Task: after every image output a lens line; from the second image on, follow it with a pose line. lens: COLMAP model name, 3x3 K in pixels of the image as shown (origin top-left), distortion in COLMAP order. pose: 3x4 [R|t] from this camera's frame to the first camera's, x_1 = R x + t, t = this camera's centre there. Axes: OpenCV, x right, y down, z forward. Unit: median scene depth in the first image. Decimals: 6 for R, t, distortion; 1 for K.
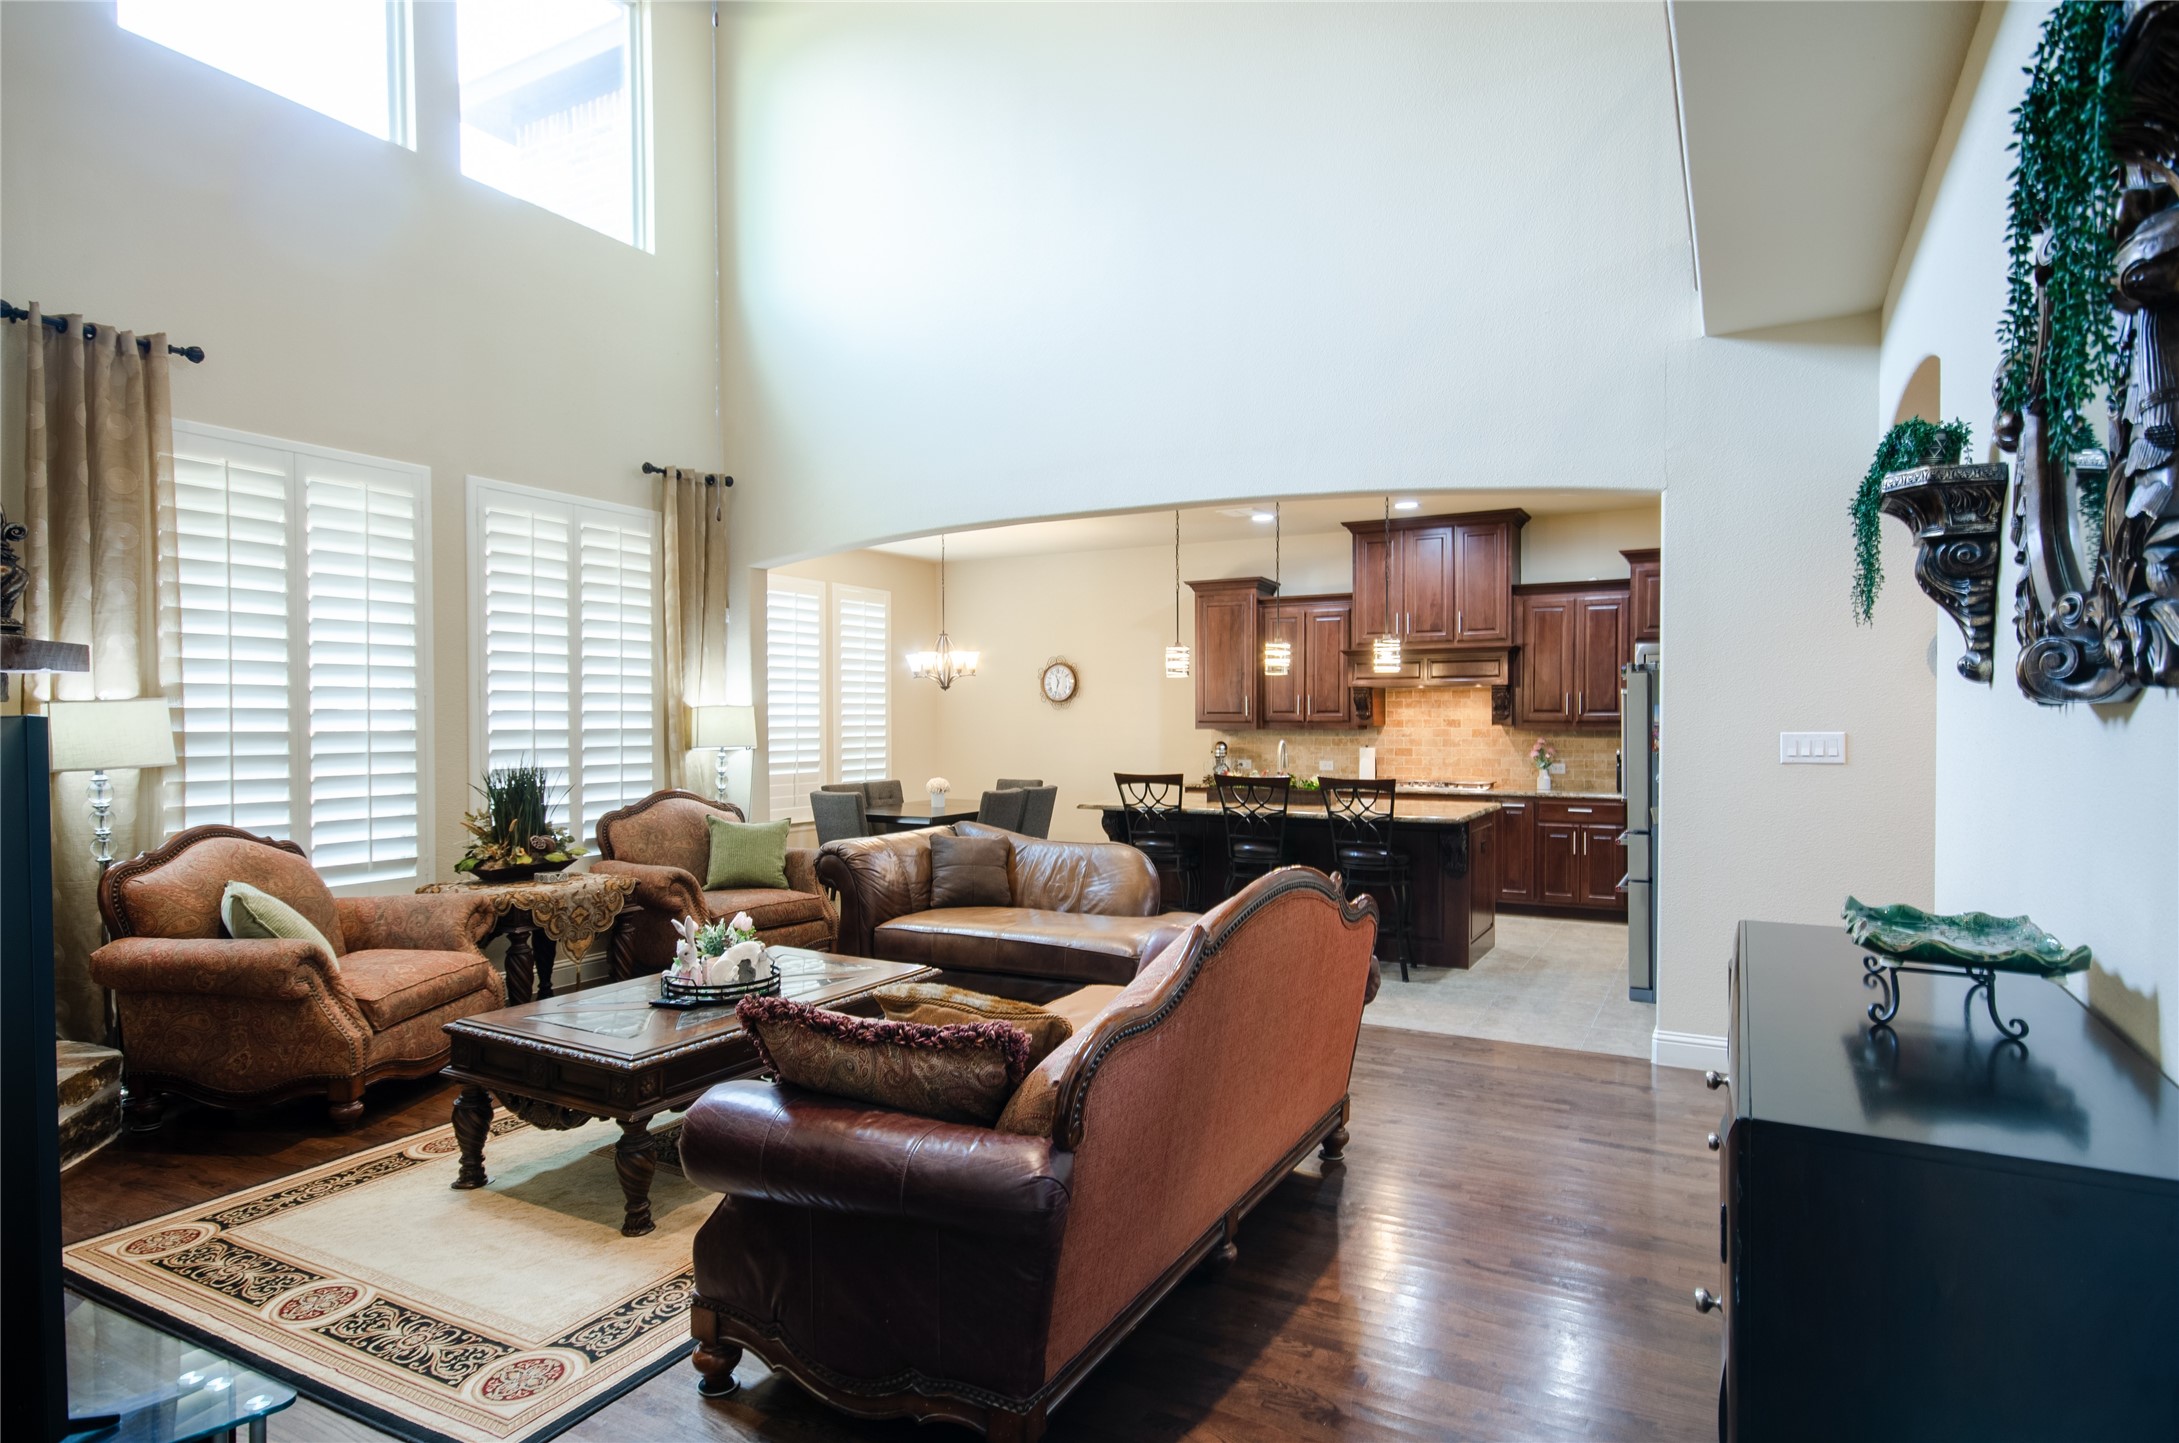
lens RADIAL K [[1186.8, 0, 1097.5], [0, 1186.8, 731.0], [0, 0, 1]] dist [0.005717, 0.009153]
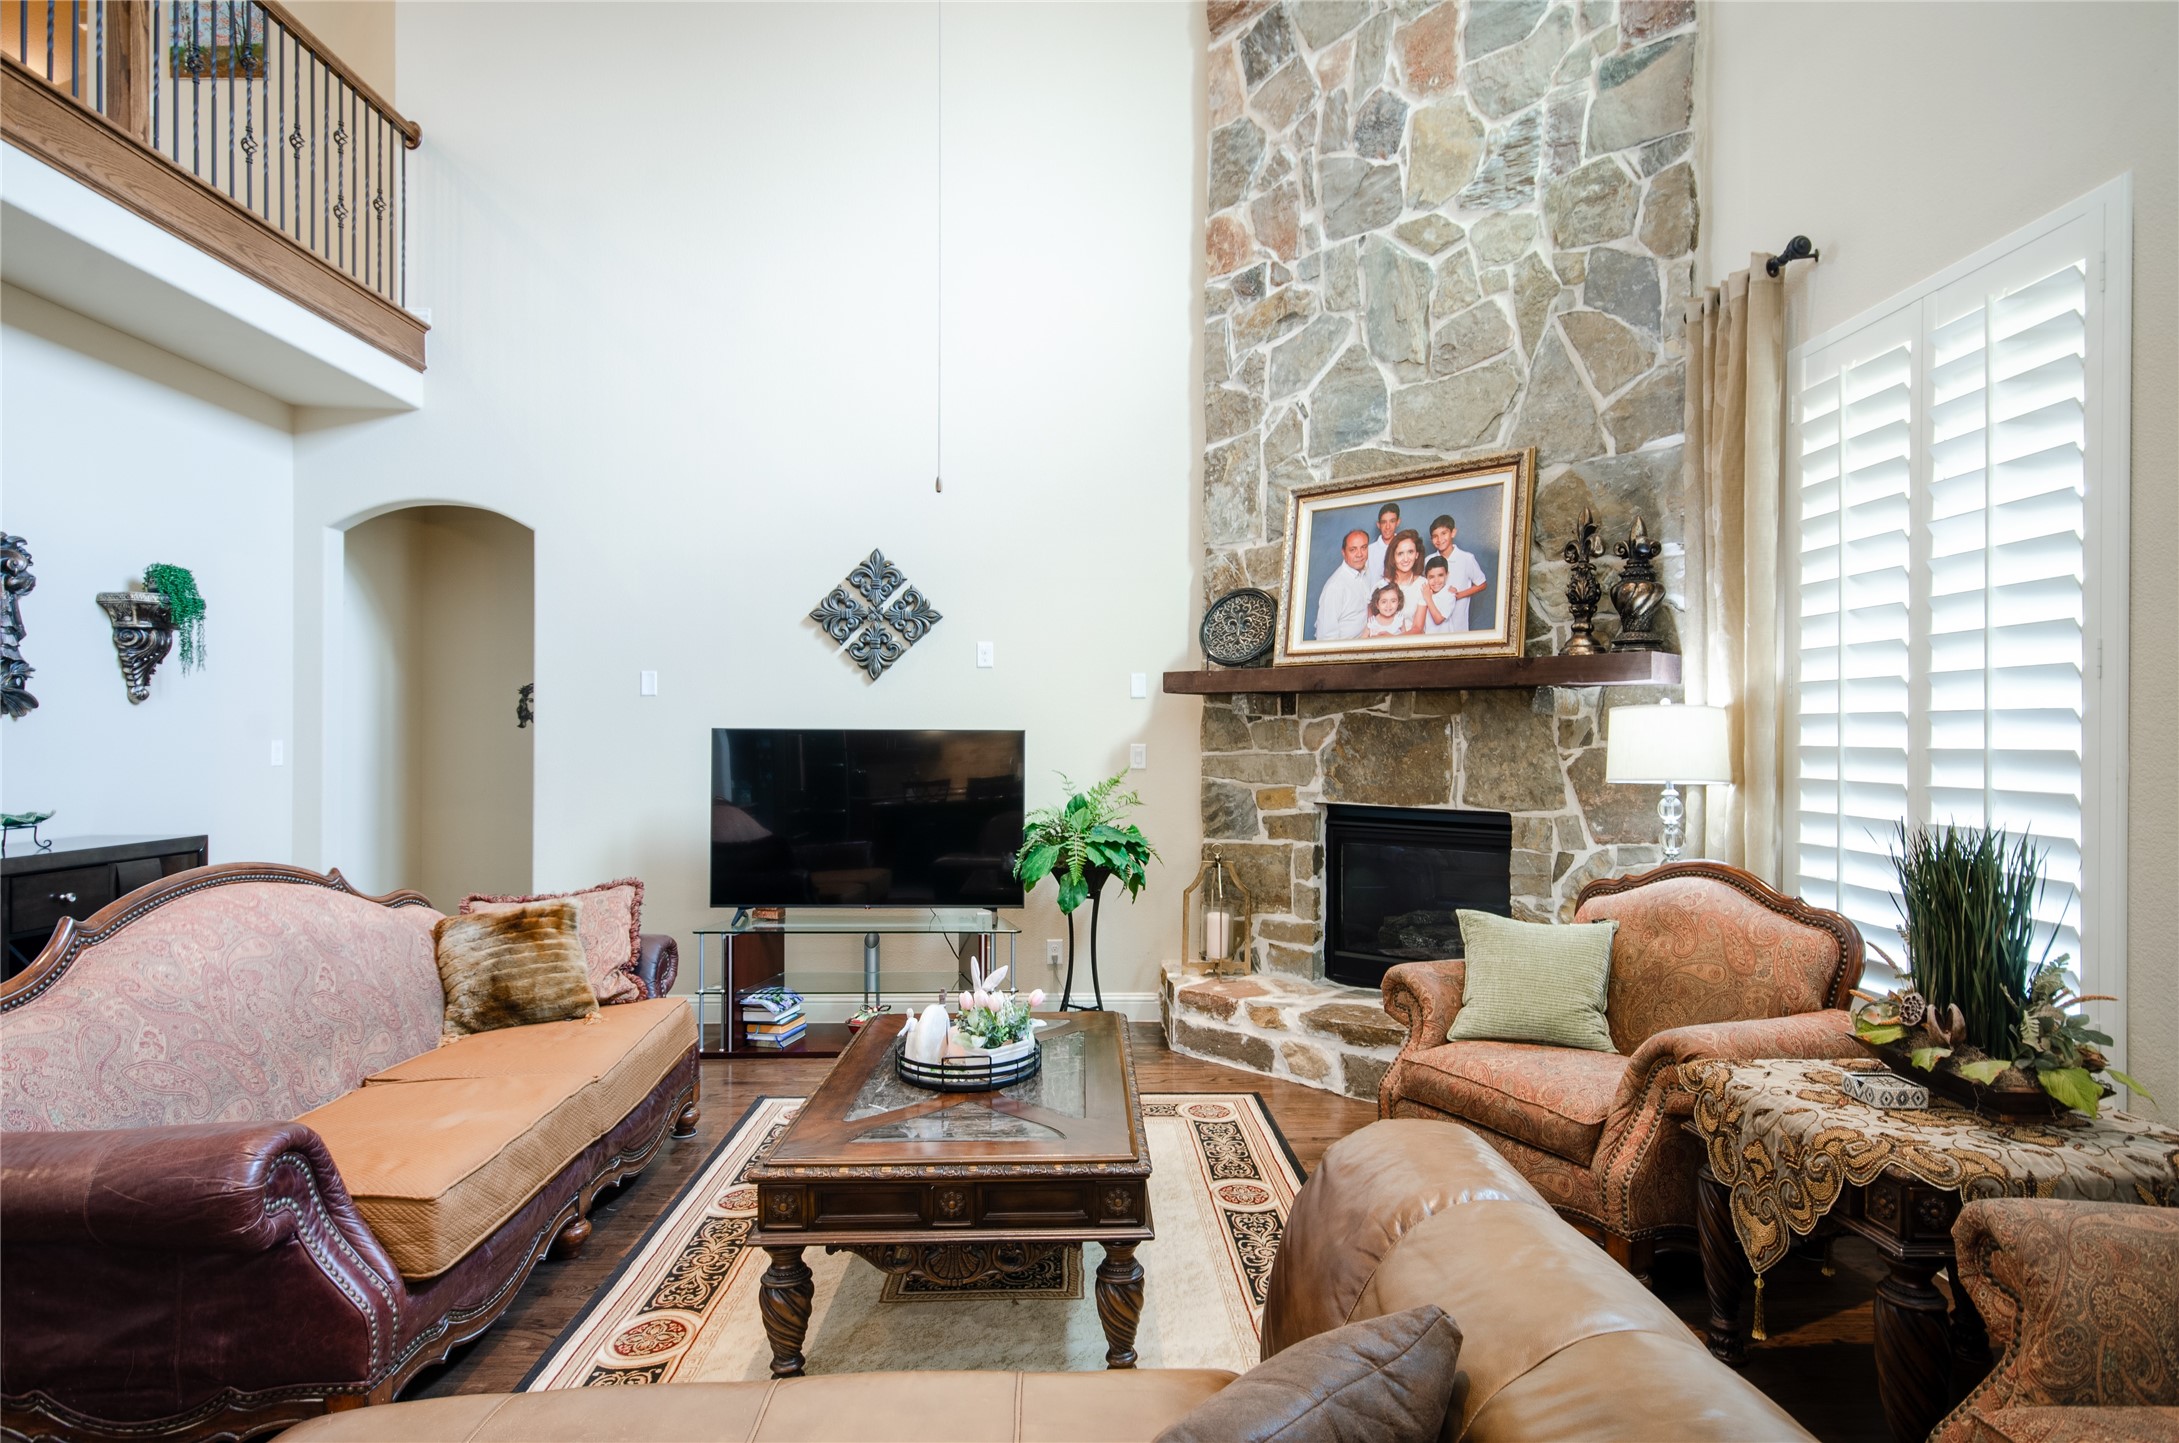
lens RADIAL K [[1186.8, 0, 1107.3], [0, 1186.8, 732.2], [0, 0, 1]] dist [0.005717, 0.009153]
pose [[-0.860205, -0.002024, -0.509944, 0.003557], [-0.006993, 0.999945, 0.007827, -0.005775], [0.509900, 0.010298, -0.860172, 0.794574]]
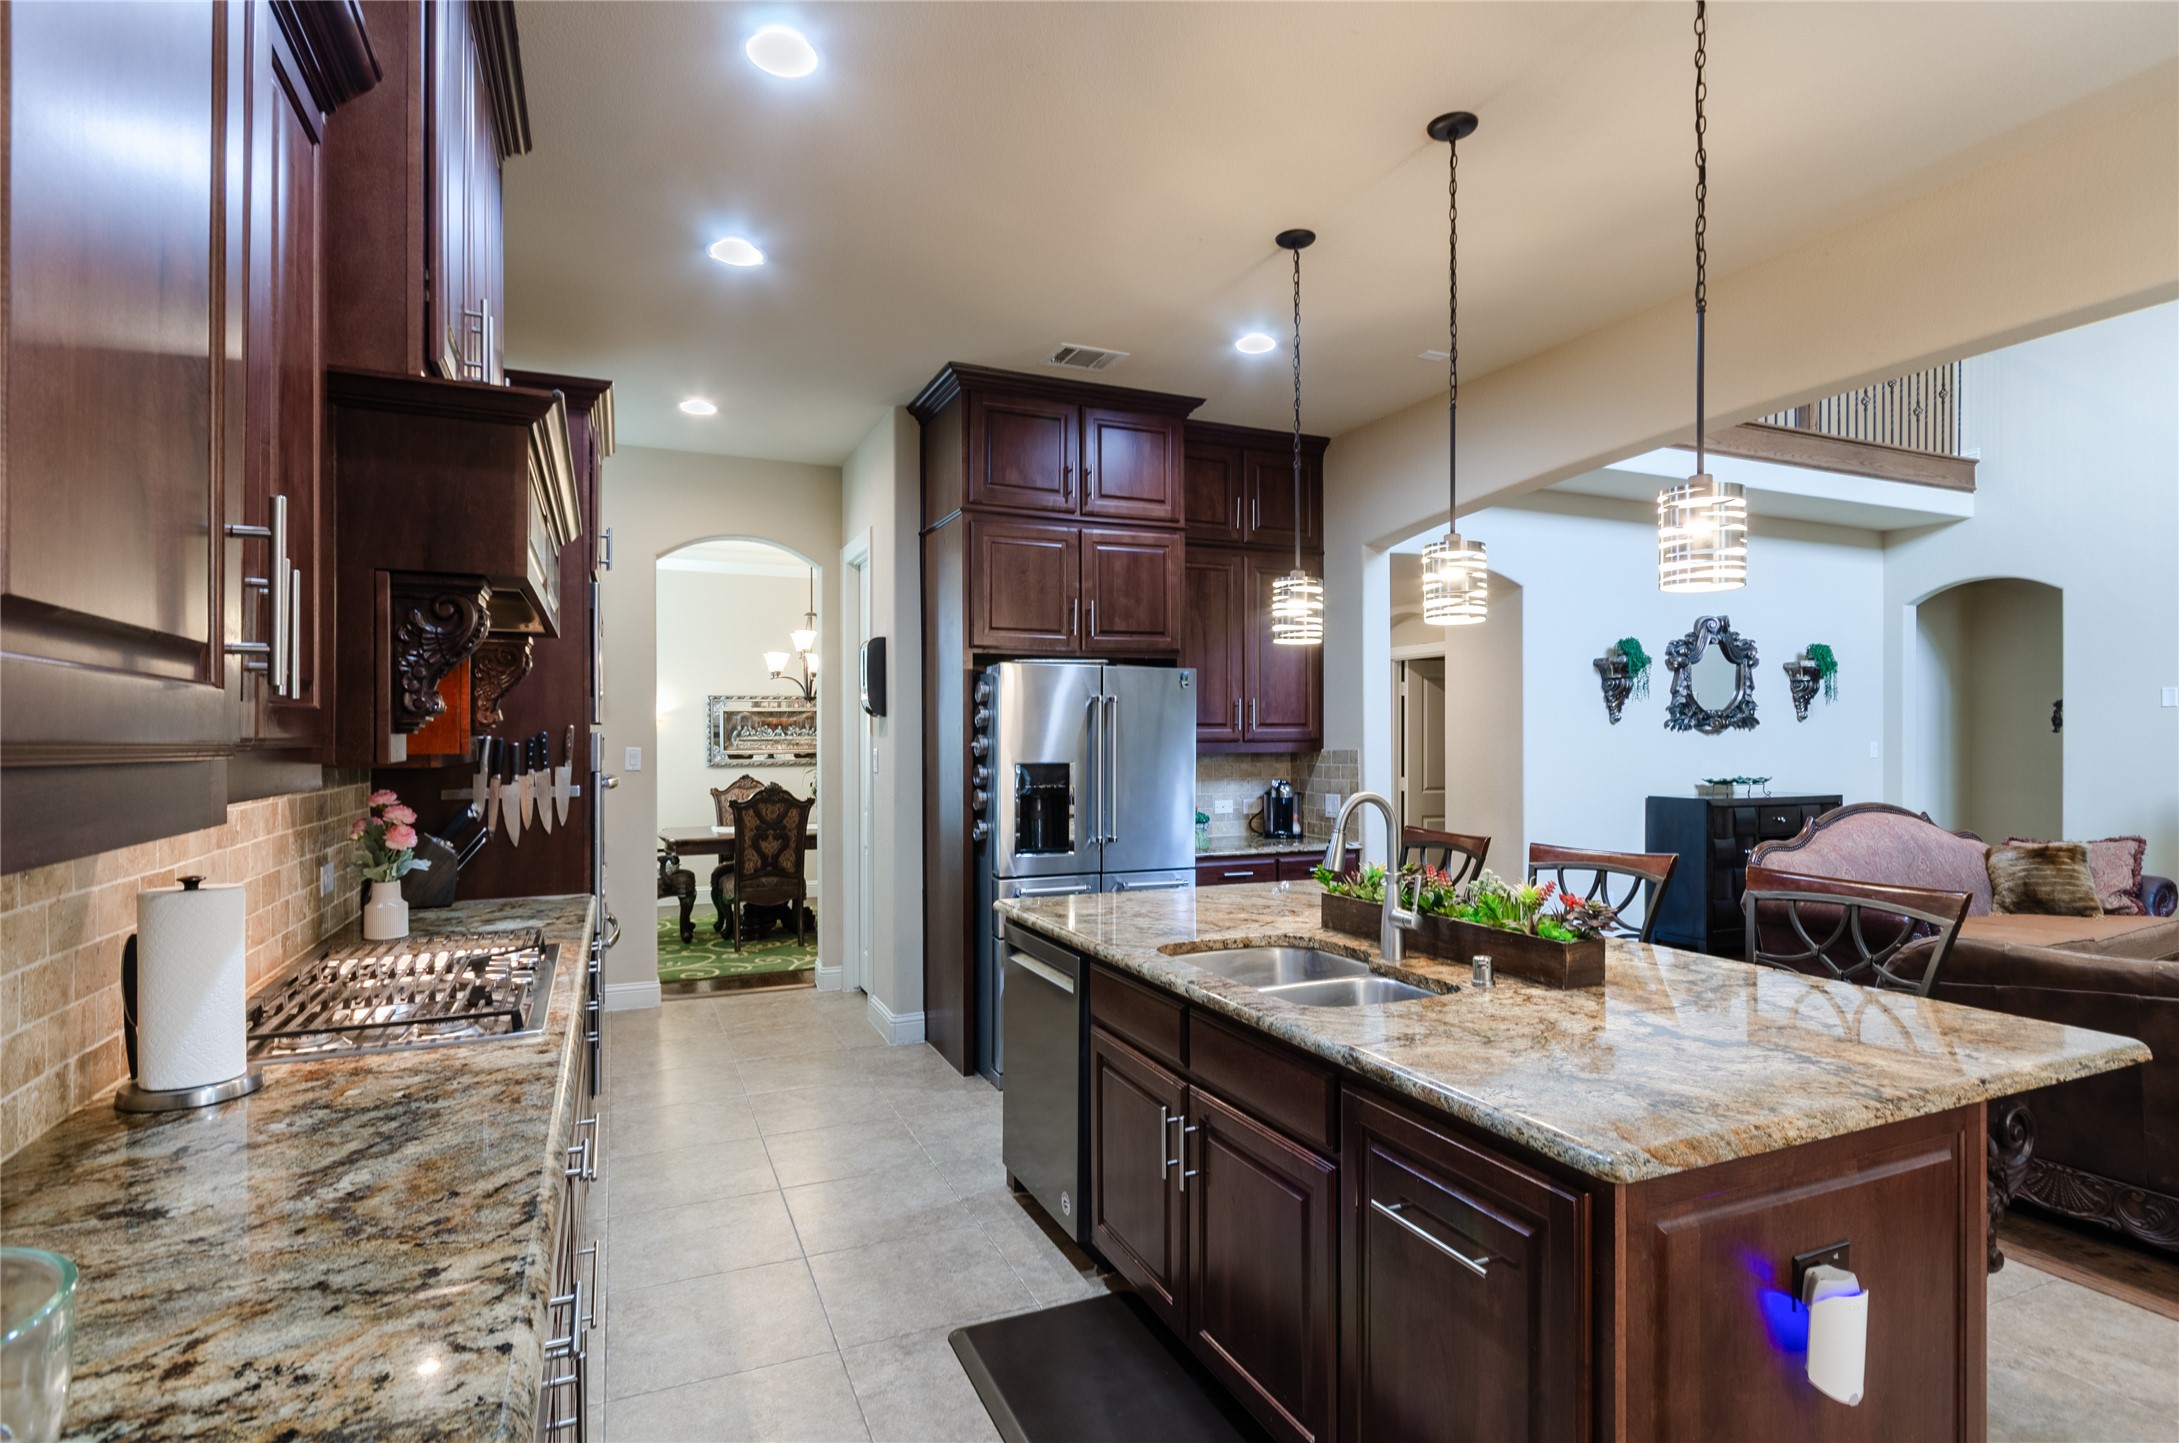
lens RADIAL K [[1075.5, 0, 1120.4], [0, 1075.5, 738.4], [0, 0, 1]] dist [0.006289, -0.000252]
pose [[-0.796754, 0.002191, 0.604300, 0.015786], [0.009257, 0.999920, 0.008579, -0.010260], [-0.604233, 0.012429, -0.796711, 1.161786]]
